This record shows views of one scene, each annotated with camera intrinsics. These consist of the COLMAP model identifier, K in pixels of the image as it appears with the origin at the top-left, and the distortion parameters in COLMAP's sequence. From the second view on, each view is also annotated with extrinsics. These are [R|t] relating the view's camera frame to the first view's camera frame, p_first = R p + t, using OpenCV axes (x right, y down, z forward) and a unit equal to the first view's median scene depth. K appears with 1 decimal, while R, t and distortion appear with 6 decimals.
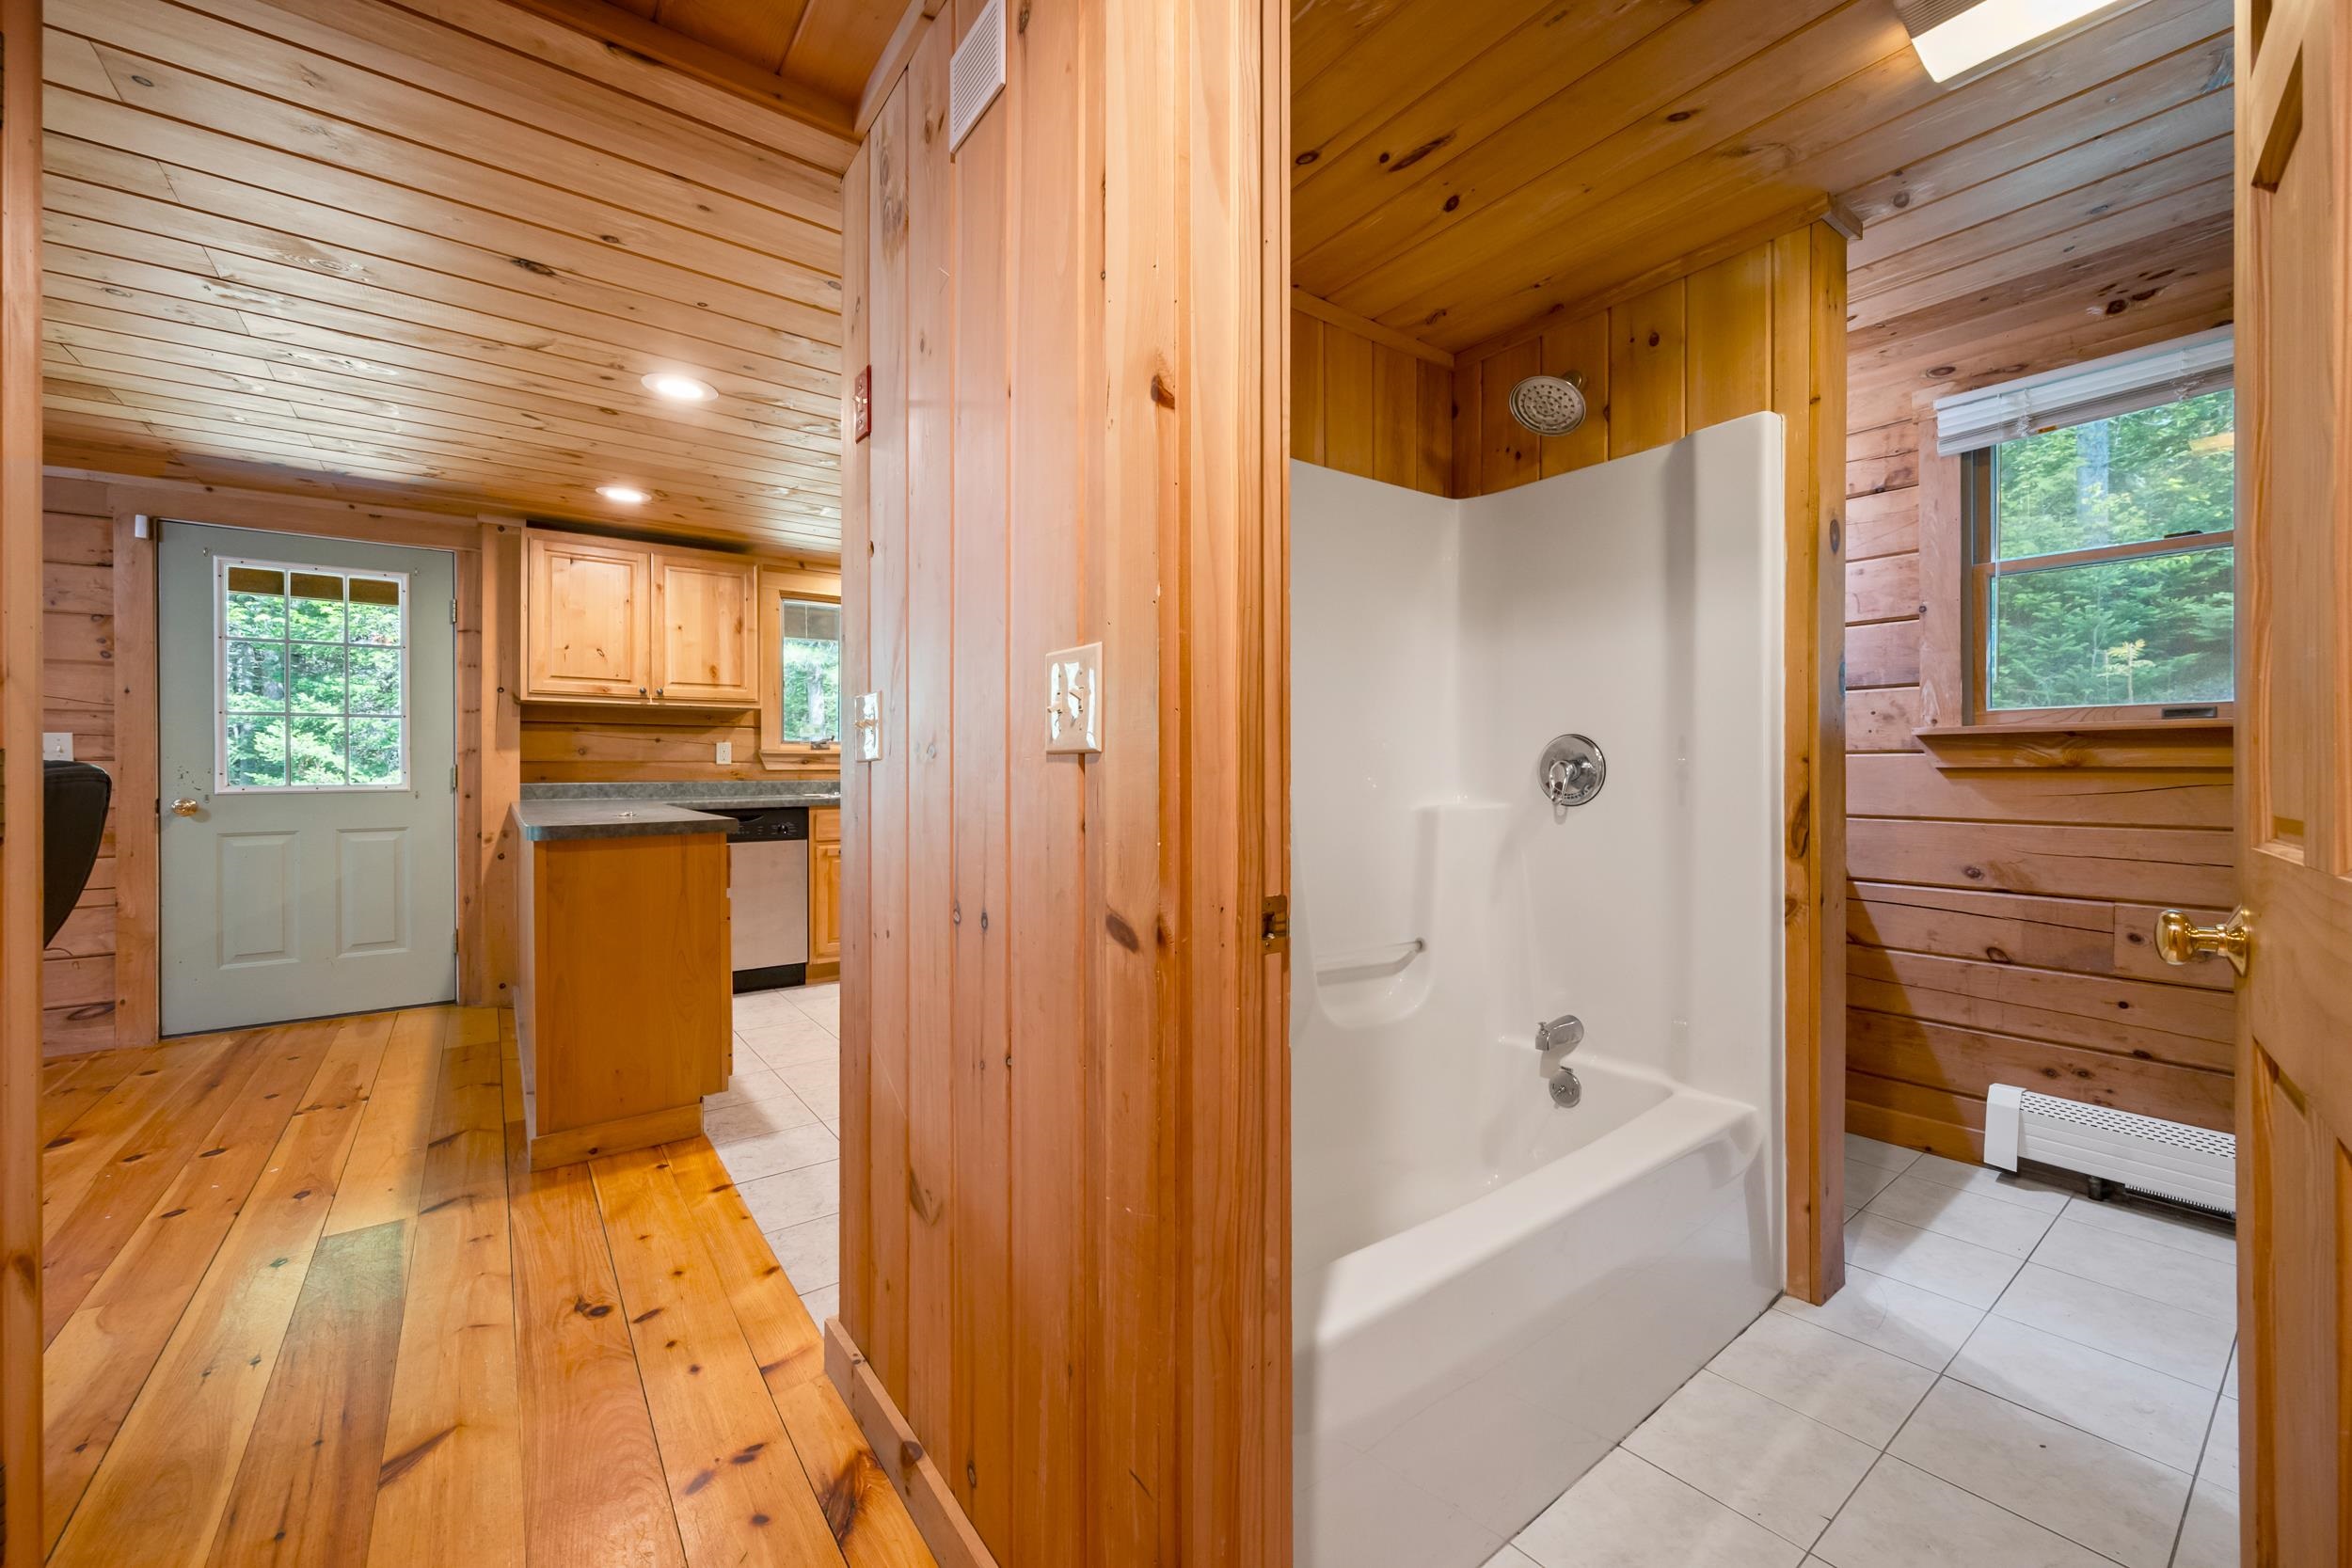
lens RADIAL K [[922.6, 0, 1187.9], [0, 922.6, 773.1], [0, 0, 1]] dist [0.000731, -0.000175]
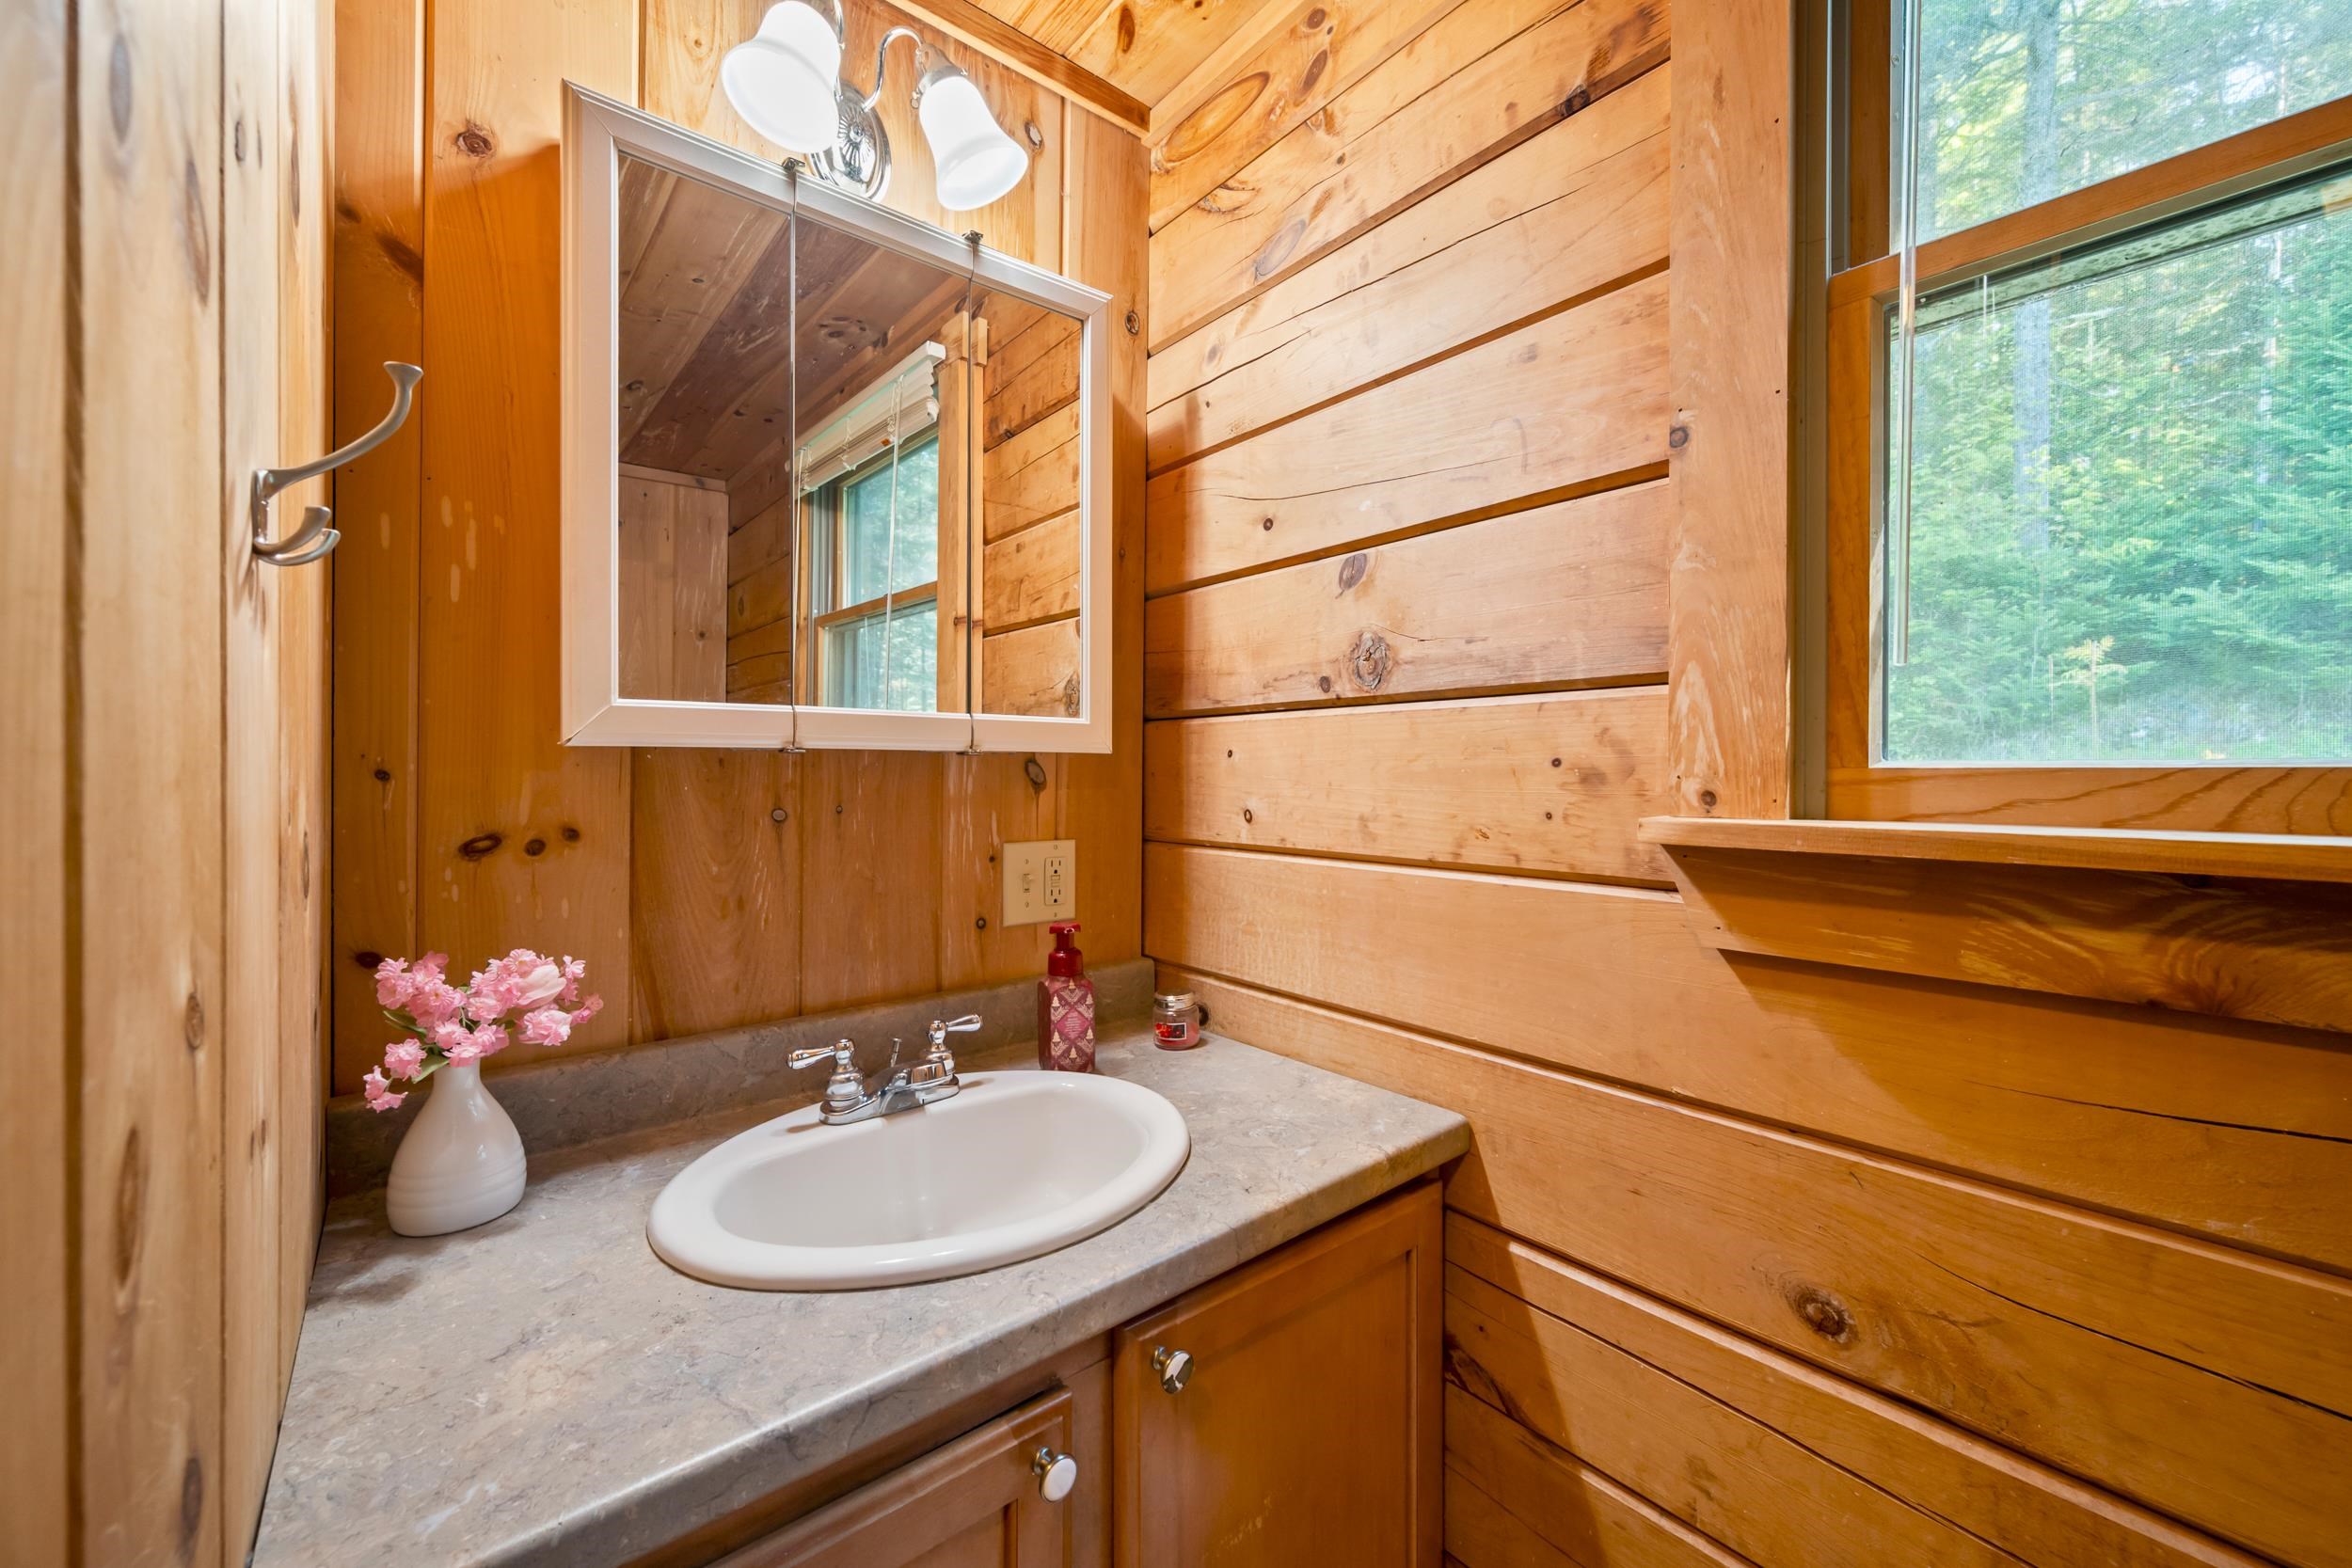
lens RADIAL K [[922.6, 0, 1175.8], [0, 922.6, 782.4], [0, 0, 1]] dist [0.000731, -0.000175]
pose [[0.999181, 0.006216, 0.039992, 0.590101], [-0.006362, 0.999974, 0.003520, -0.058378], [-0.039969, -0.003771, 0.999194, 0.667157]]
